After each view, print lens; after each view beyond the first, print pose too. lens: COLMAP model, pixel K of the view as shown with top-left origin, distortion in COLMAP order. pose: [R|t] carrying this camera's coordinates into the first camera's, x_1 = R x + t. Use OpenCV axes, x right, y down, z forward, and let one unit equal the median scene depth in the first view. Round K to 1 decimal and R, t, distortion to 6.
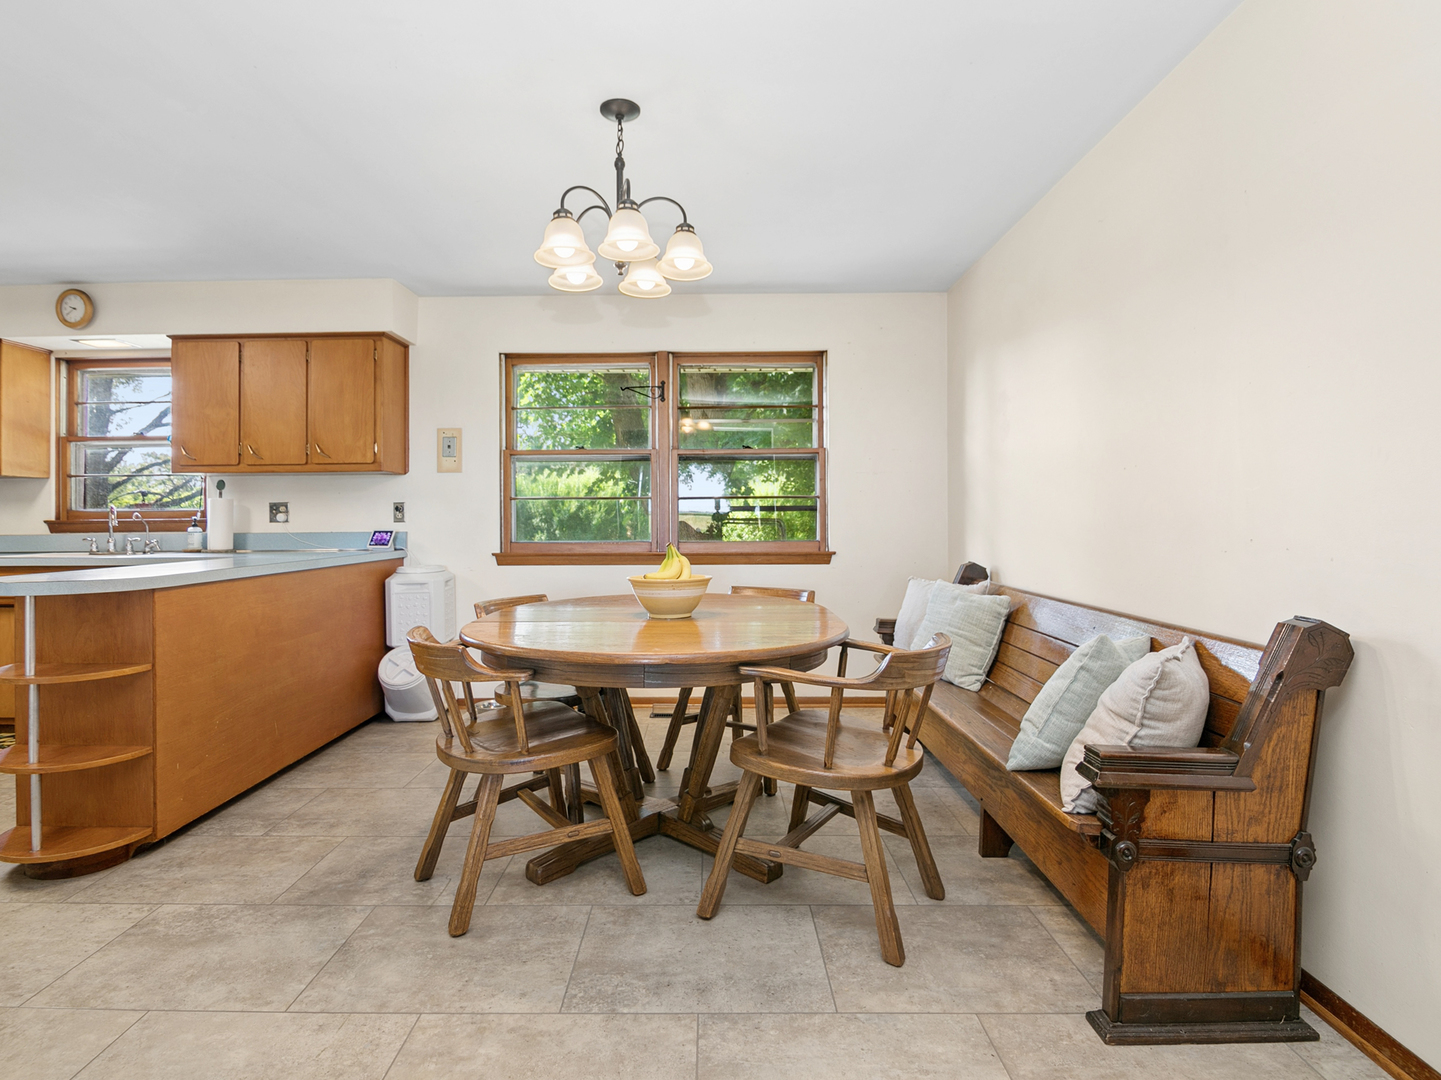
lens RADIAL K [[762.4, 0, 716.8], [0, 762.4, 508.6], [0, 0, 1]] dist [-0.002632, -0.014836]
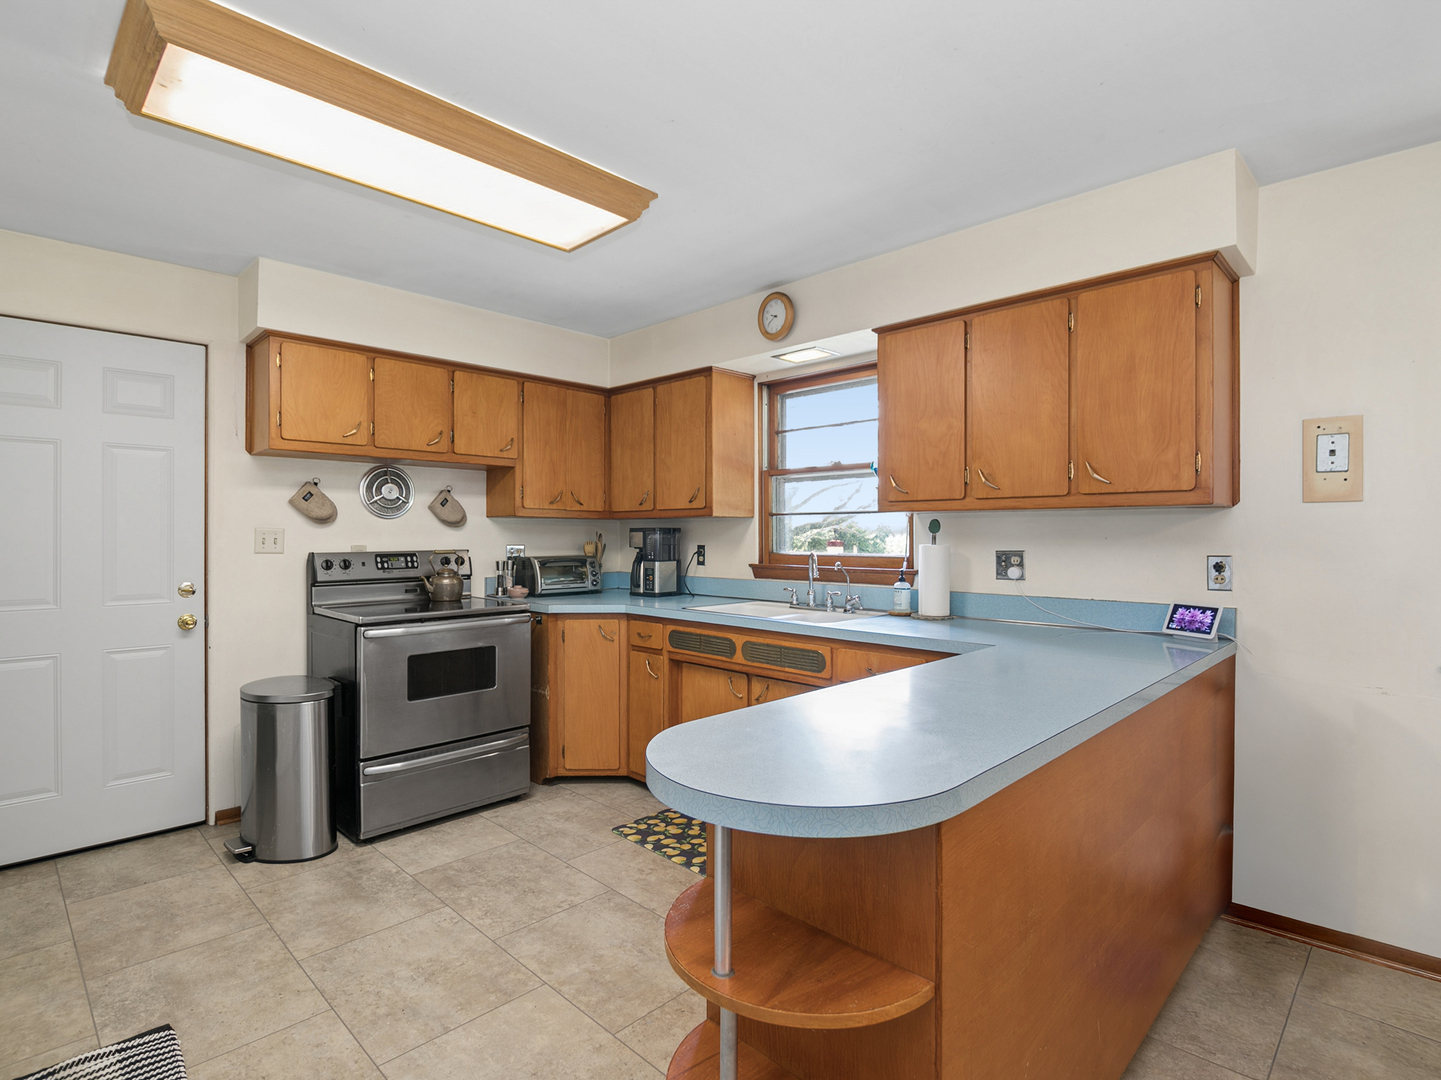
lens RADIAL K [[737.5, 0, 720.5], [0, 737.5, 540.0], [0, 0, 1]] dist [0.000527, -0.000003]
pose [[0.717801, 0.013196, -0.696123, -0.304989], [0.002174, 0.999773, 0.021194, -0.032974], [0.696245, -0.016726, 0.717609, 0.345452]]
